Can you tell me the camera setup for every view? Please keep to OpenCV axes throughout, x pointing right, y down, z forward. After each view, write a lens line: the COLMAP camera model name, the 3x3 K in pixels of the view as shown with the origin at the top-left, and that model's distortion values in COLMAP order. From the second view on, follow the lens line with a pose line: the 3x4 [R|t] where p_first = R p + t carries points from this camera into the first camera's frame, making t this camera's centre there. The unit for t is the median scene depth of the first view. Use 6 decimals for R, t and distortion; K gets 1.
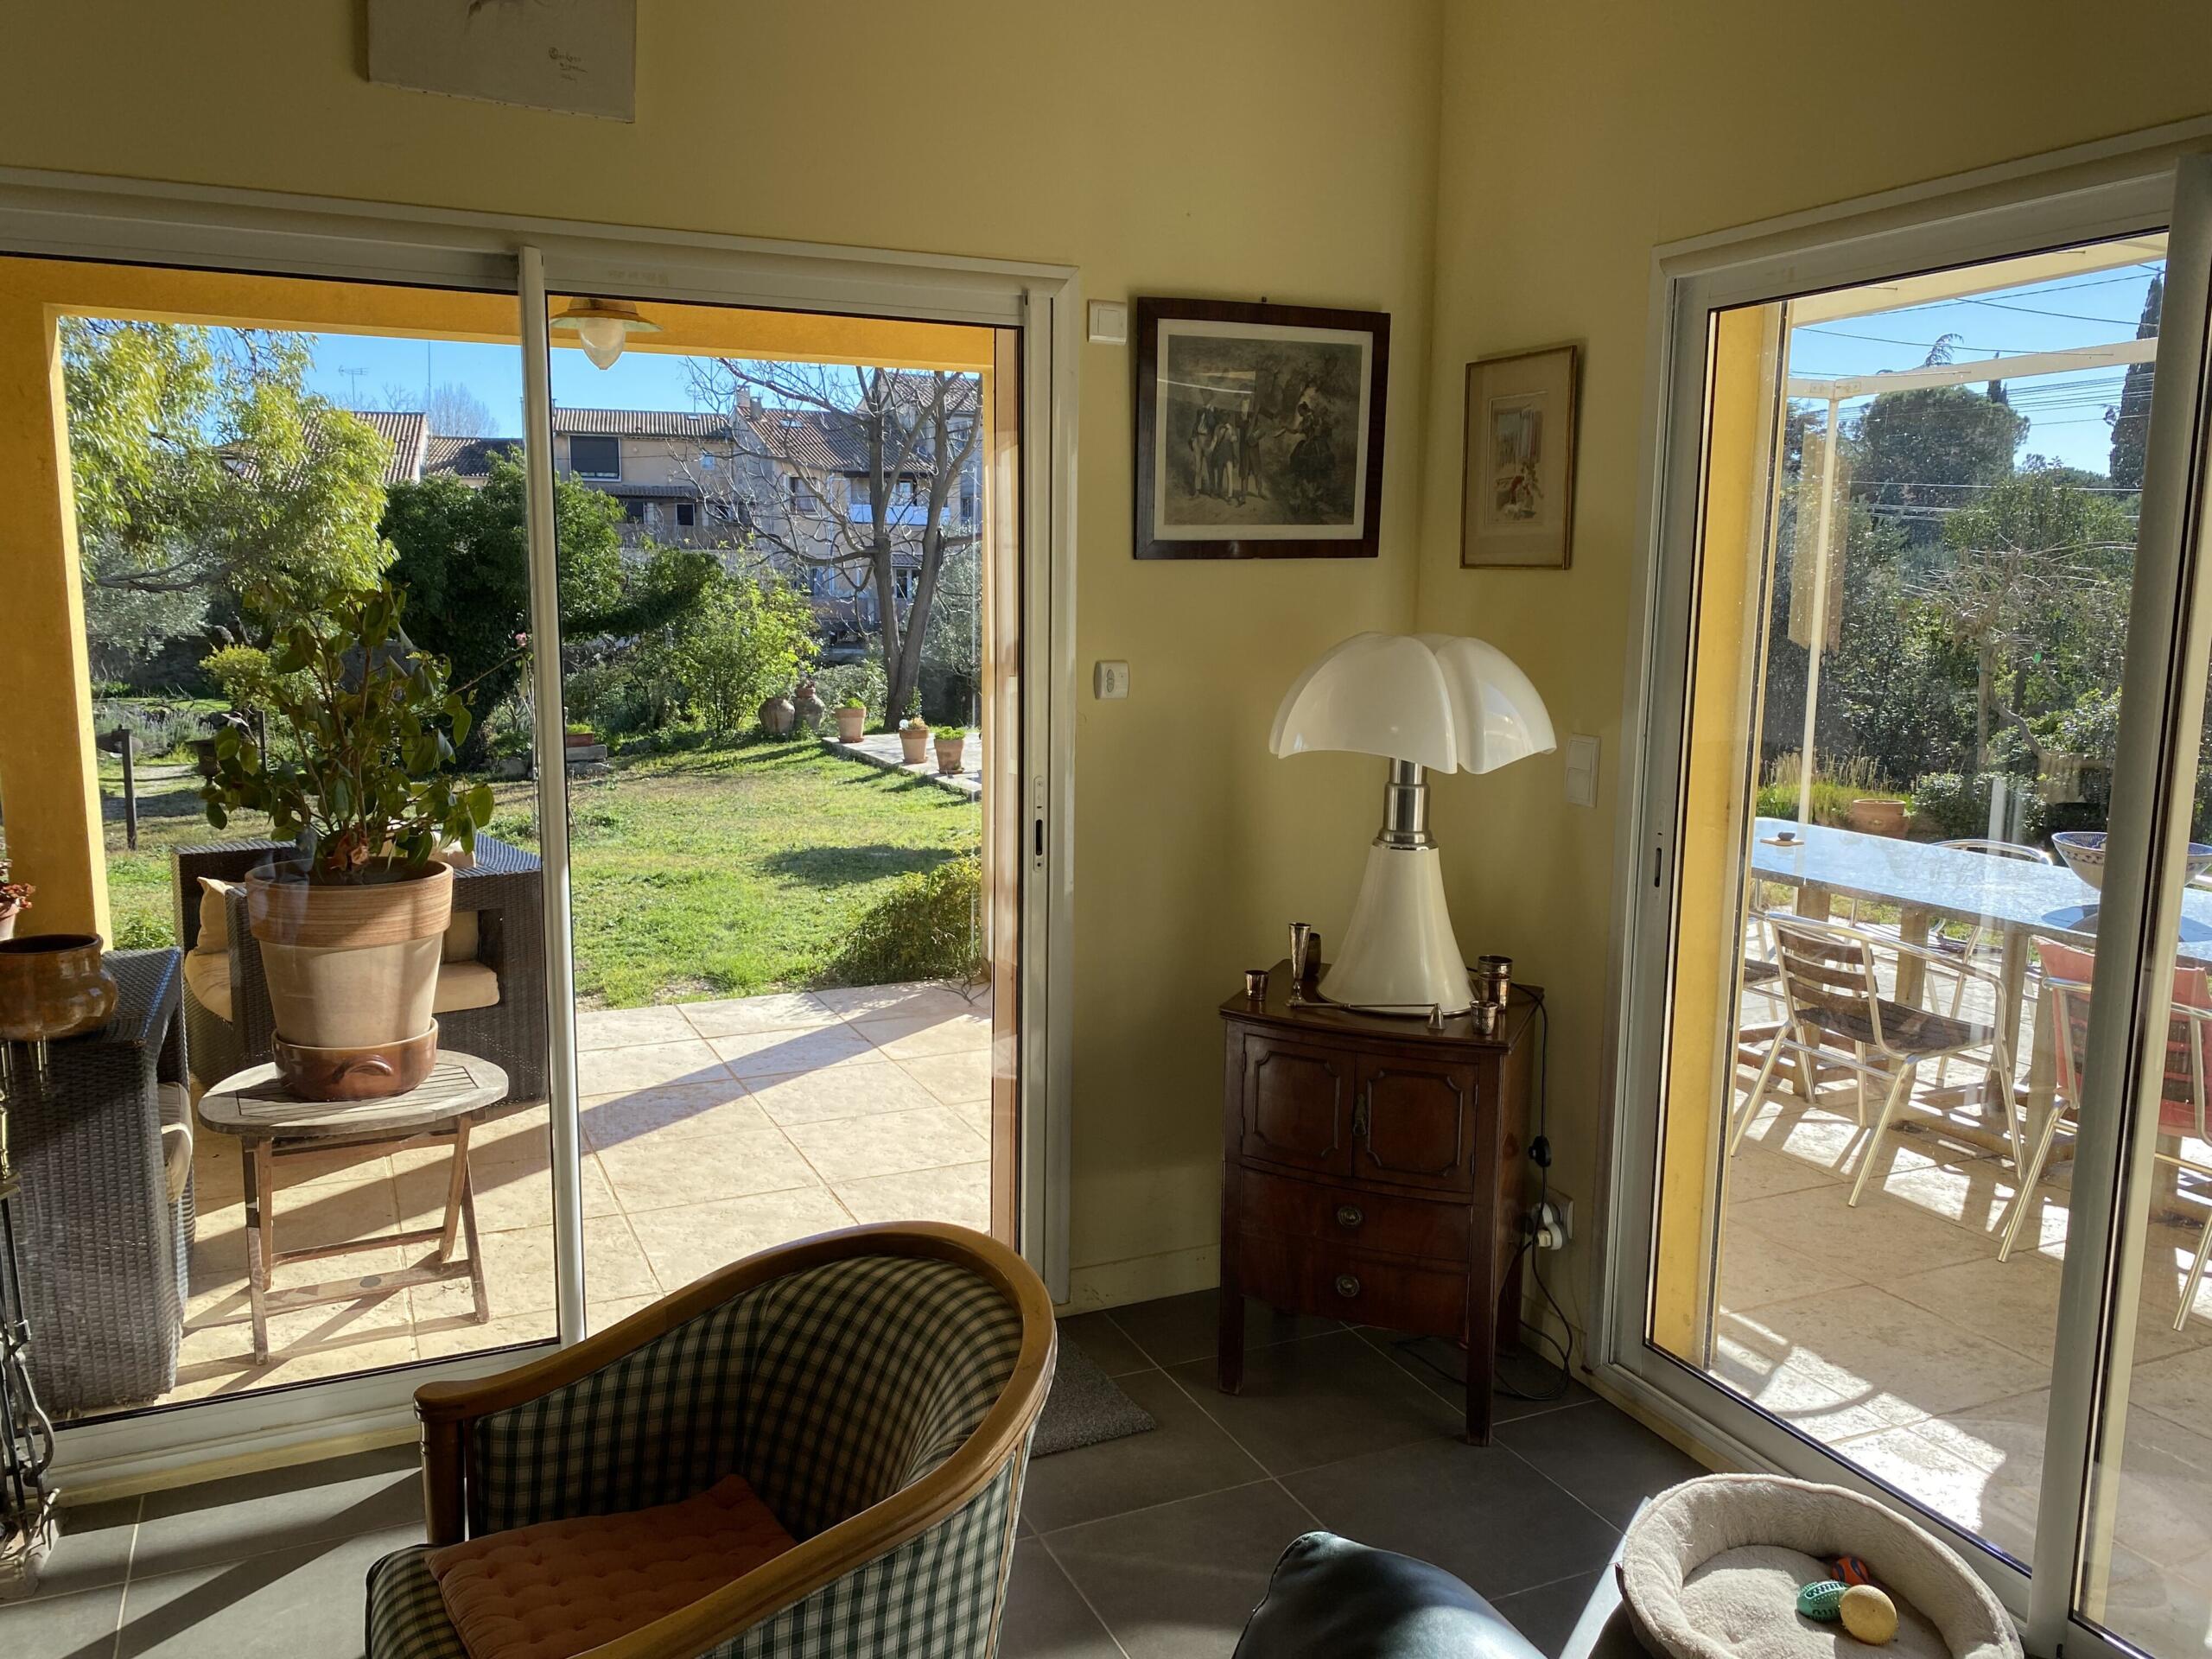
lens RADIAL K [[1688.9, 0, 1093.3], [0, 1688.9, 826.9], [0, 0, 1]] dist [0.057583, -0.073562]
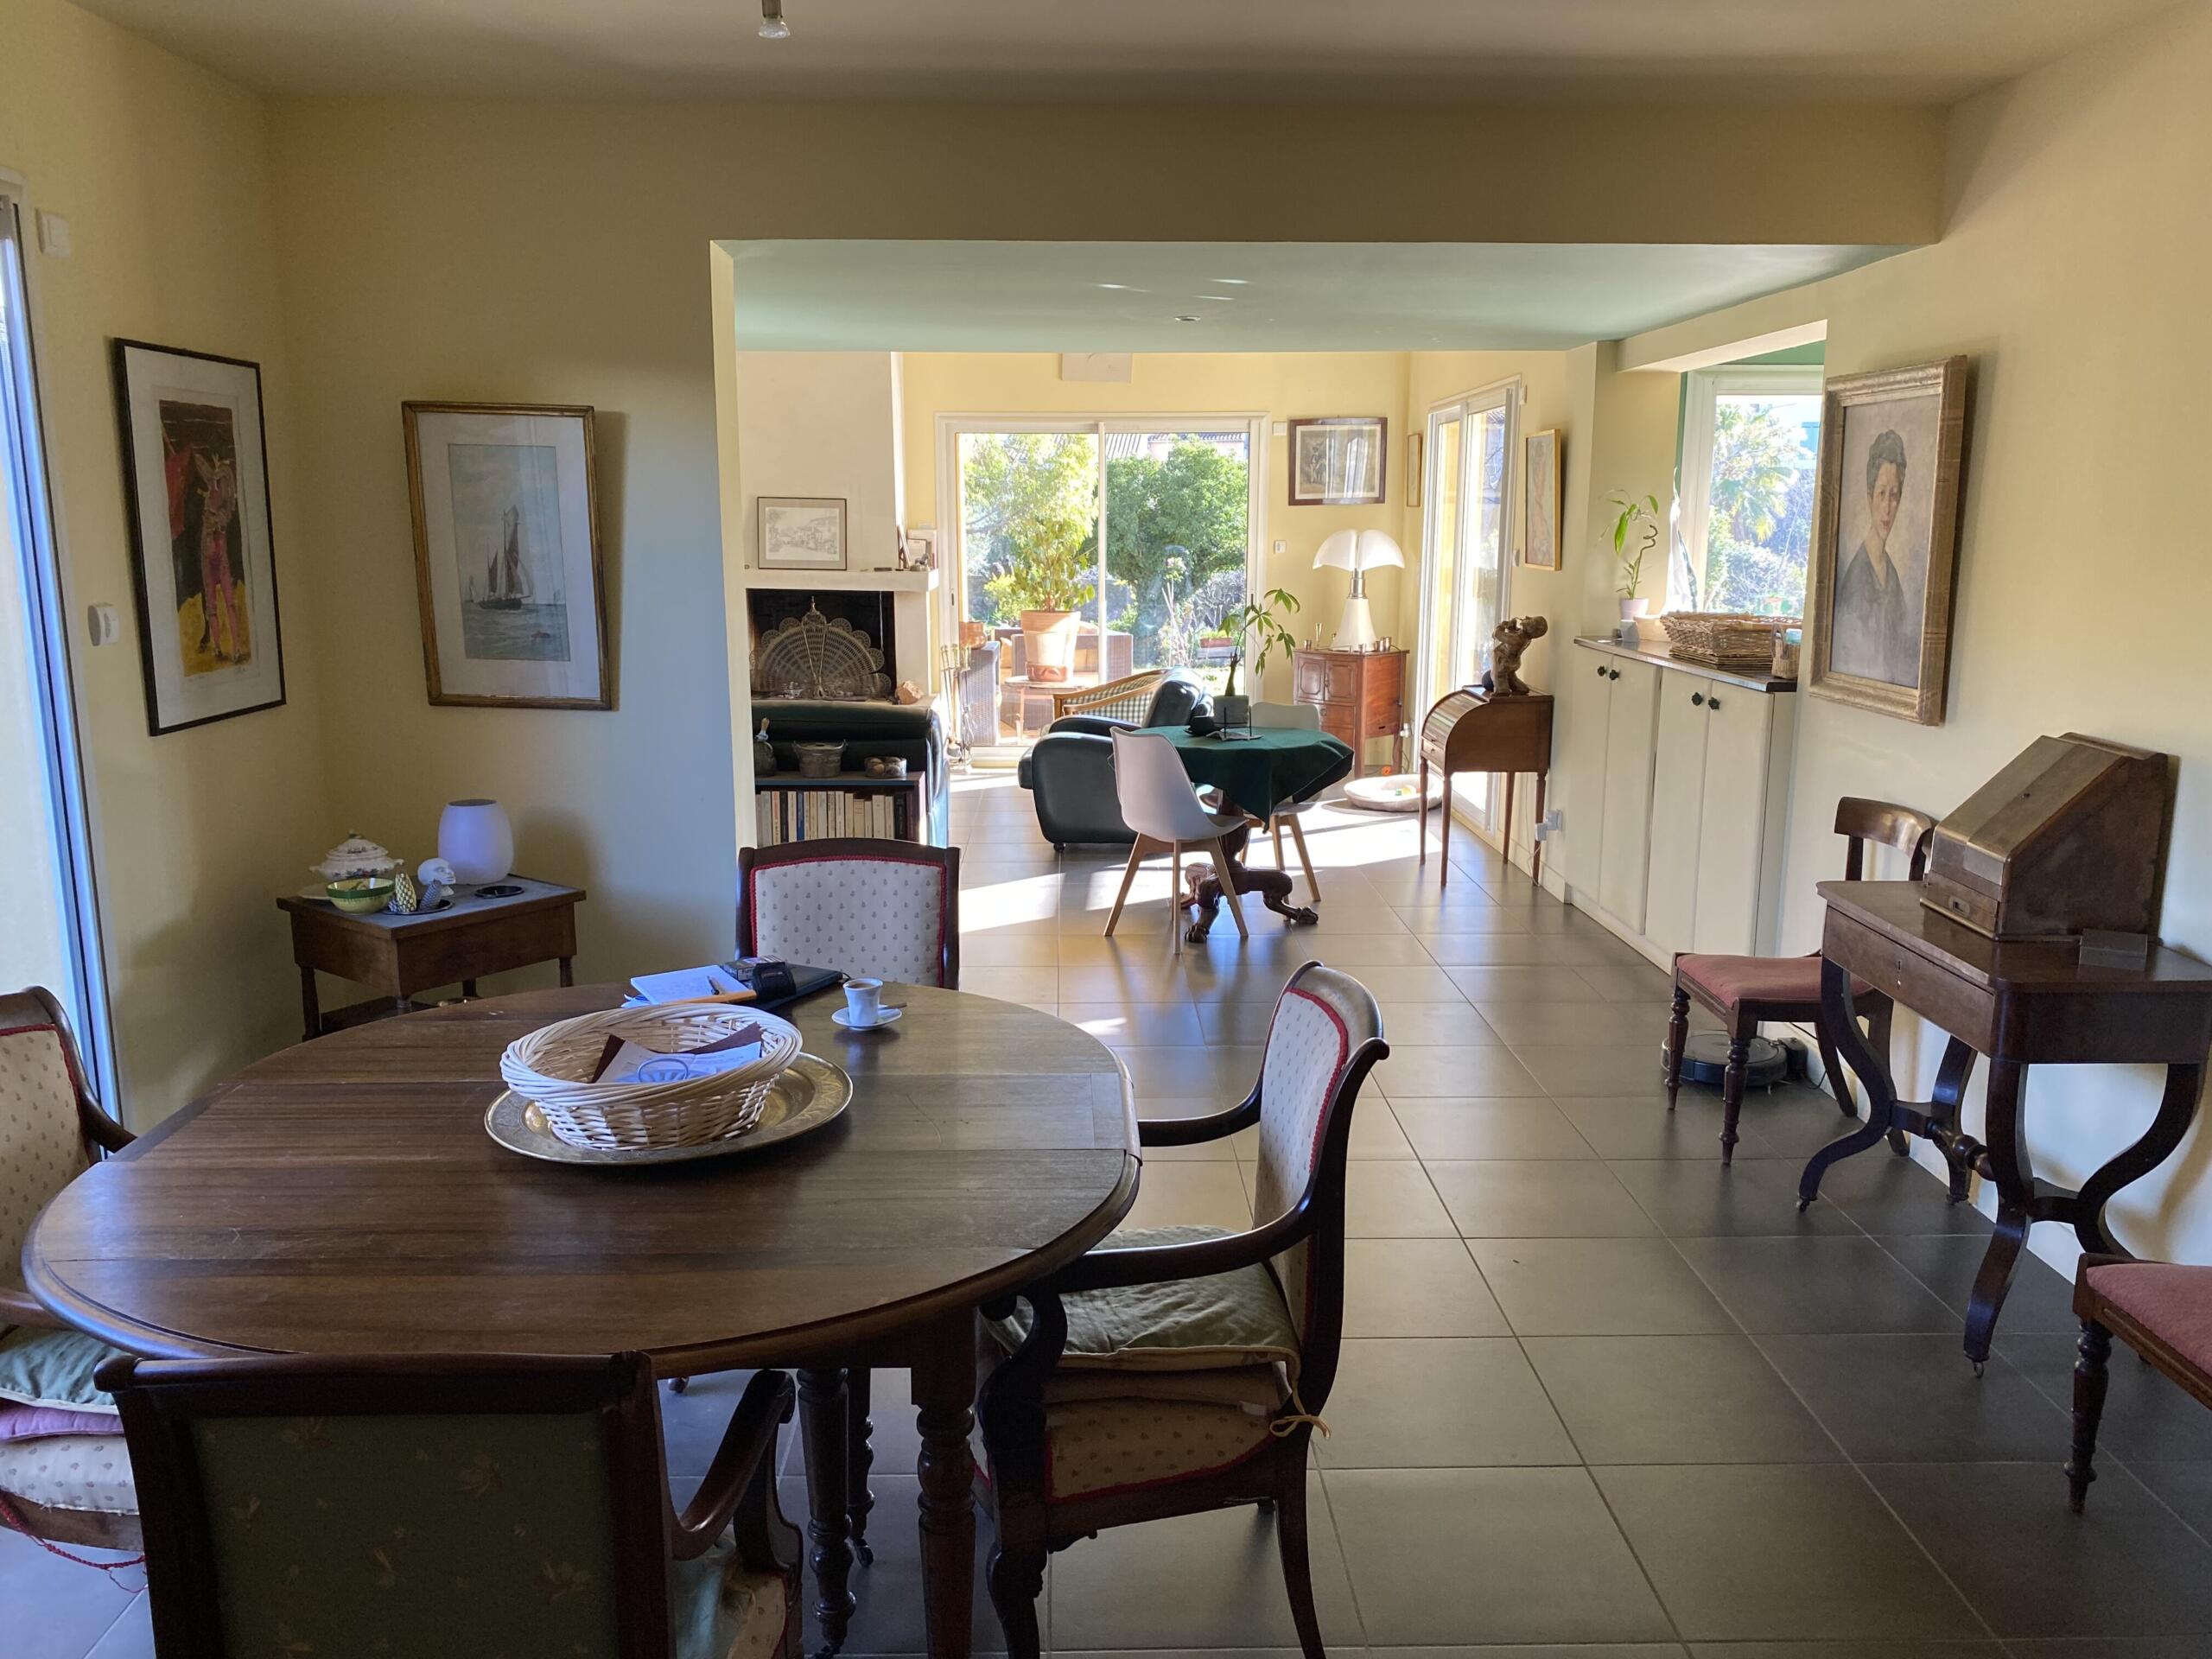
lens RADIAL K [[1688.9, 0, 1086.2], [0, 1688.9, 868.3], [0, 0, 1]] dist [0.057583, -0.073562]
pose [[0.916371, 0.072872, -0.393643, 0.922152], [-0.052533, 0.996679, 0.062216, 0.314331], [0.396869, -0.036333, 0.917156, -1.921176]]
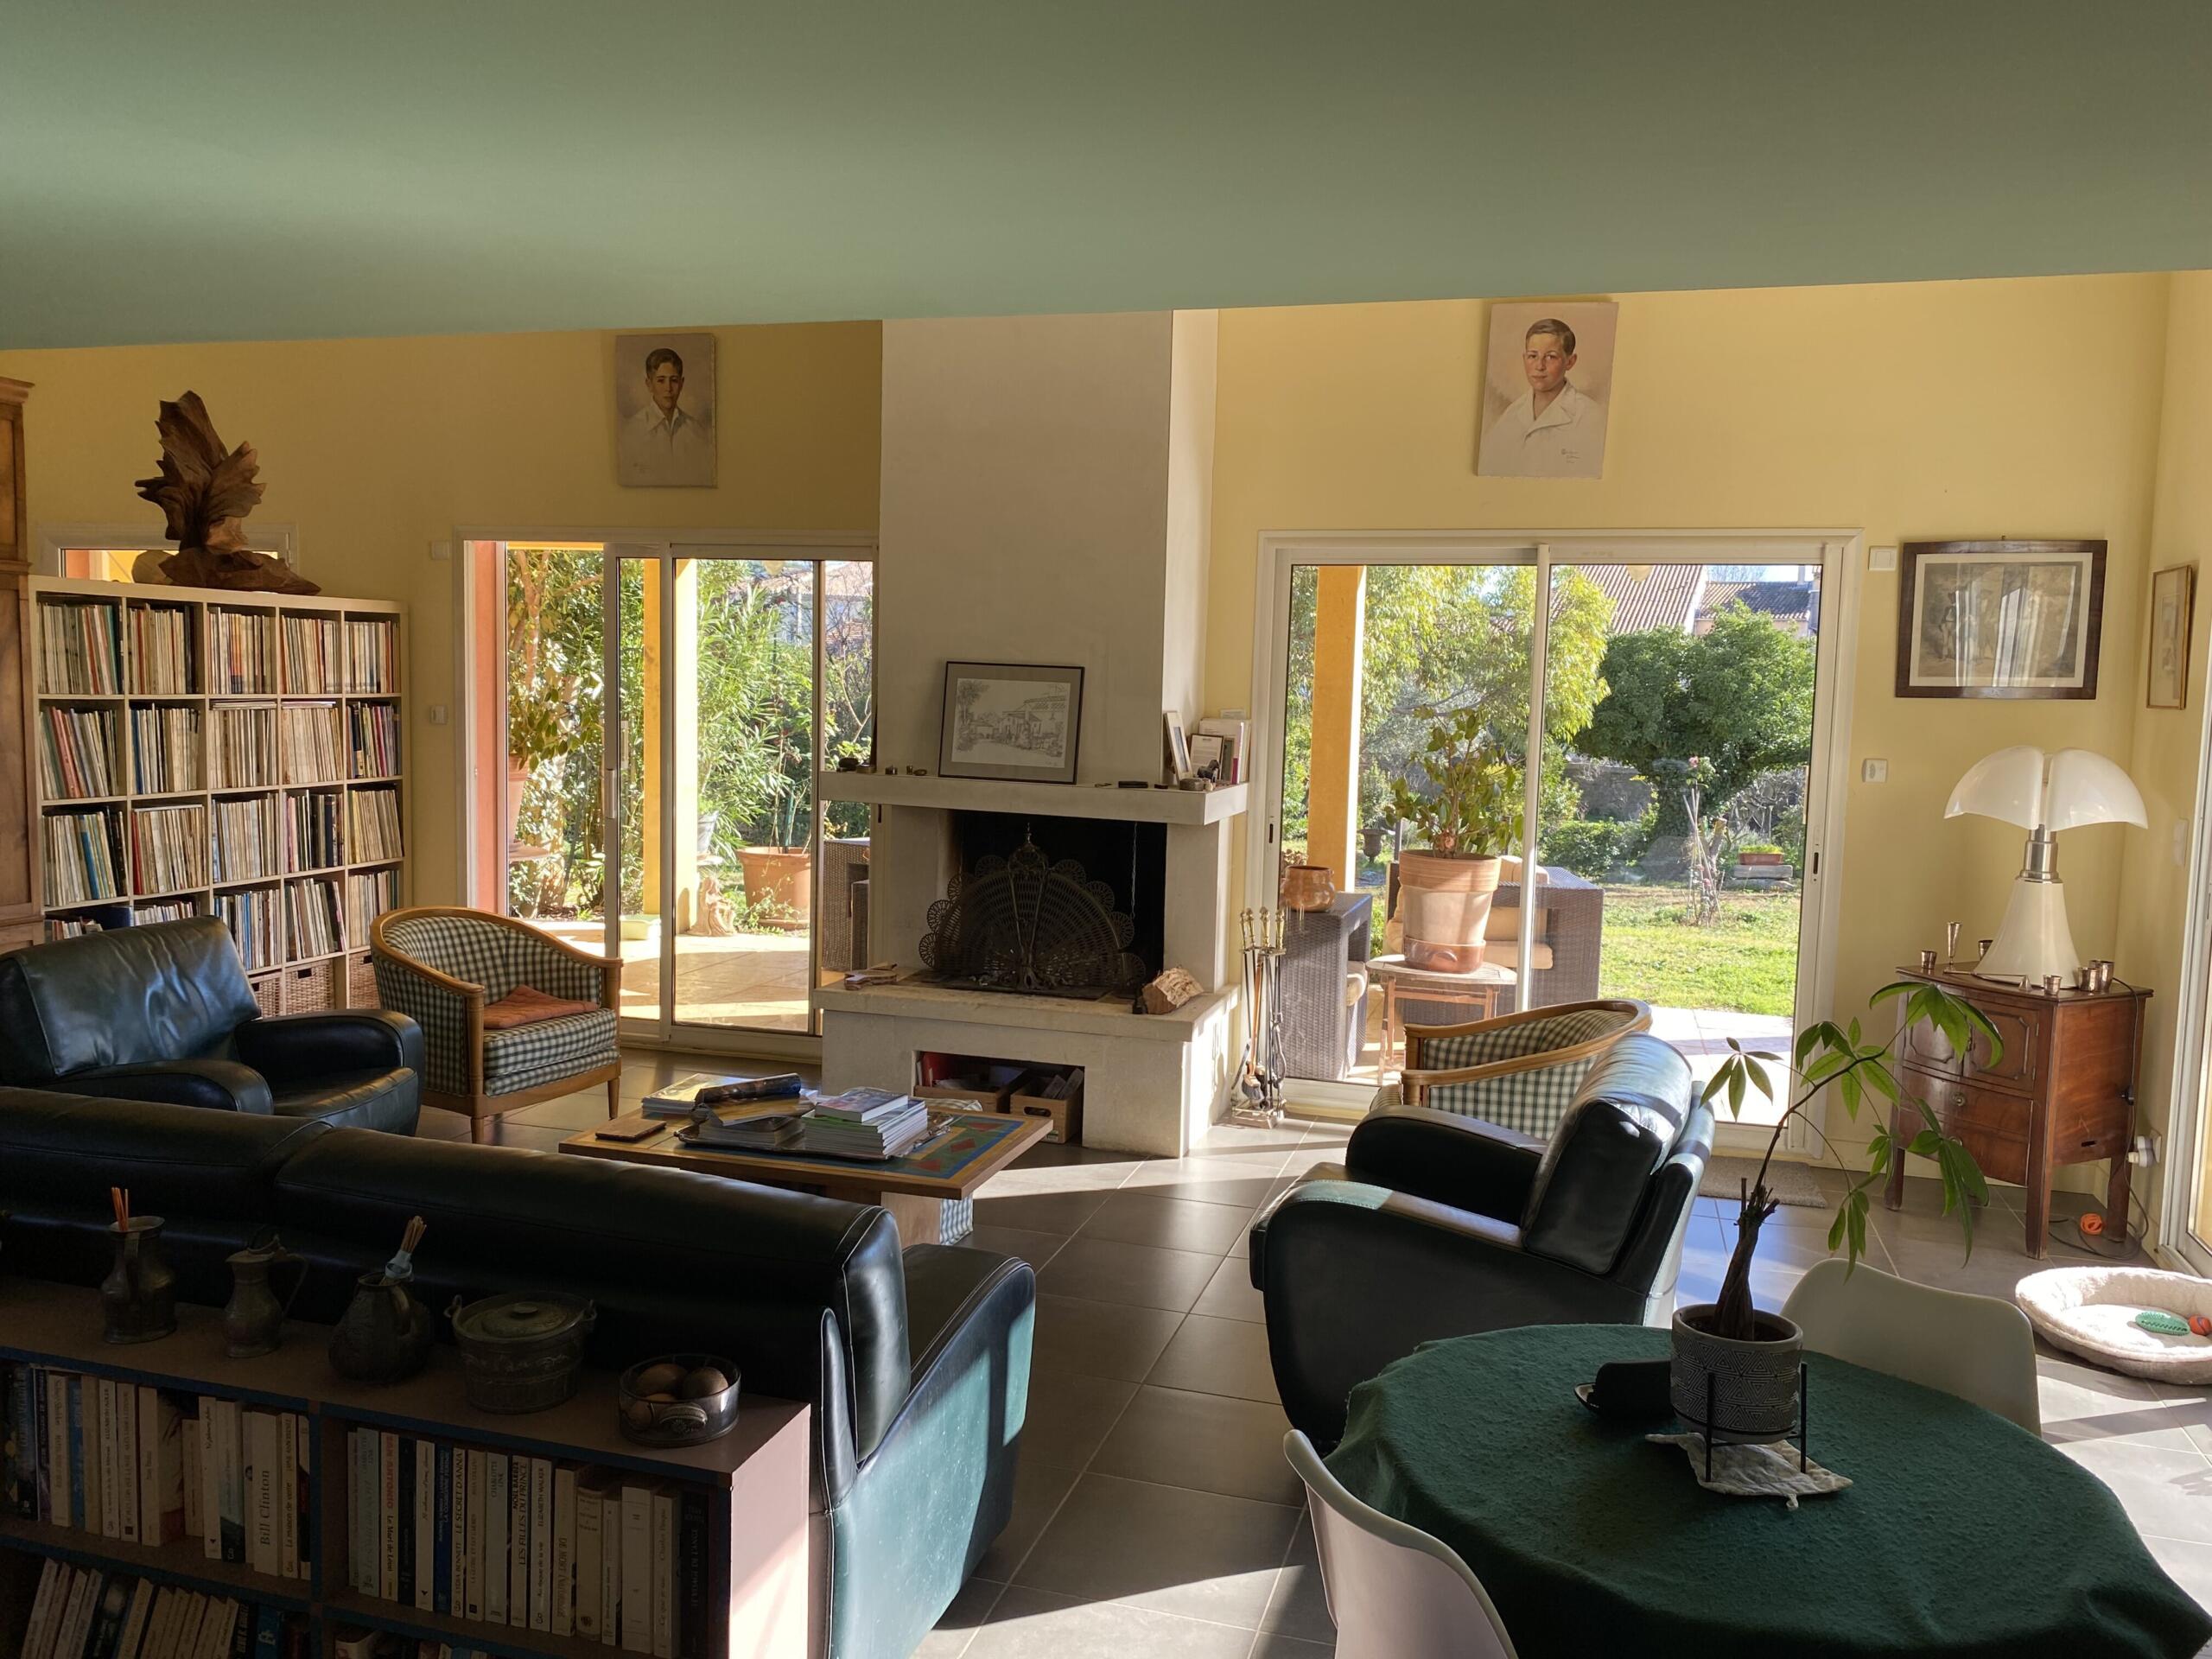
lens RADIAL K [[1688.9, 0, 1089.9], [0, 1688.9, 836.9], [0, 0, 1]] dist [0.057583, -0.073562]
pose [[0.753313, 0.071591, -0.653754, 0.520449], [-0.119795, 0.992364, -0.029368, 0.115346], [0.646660, 0.100440, 0.756137, -0.727212]]
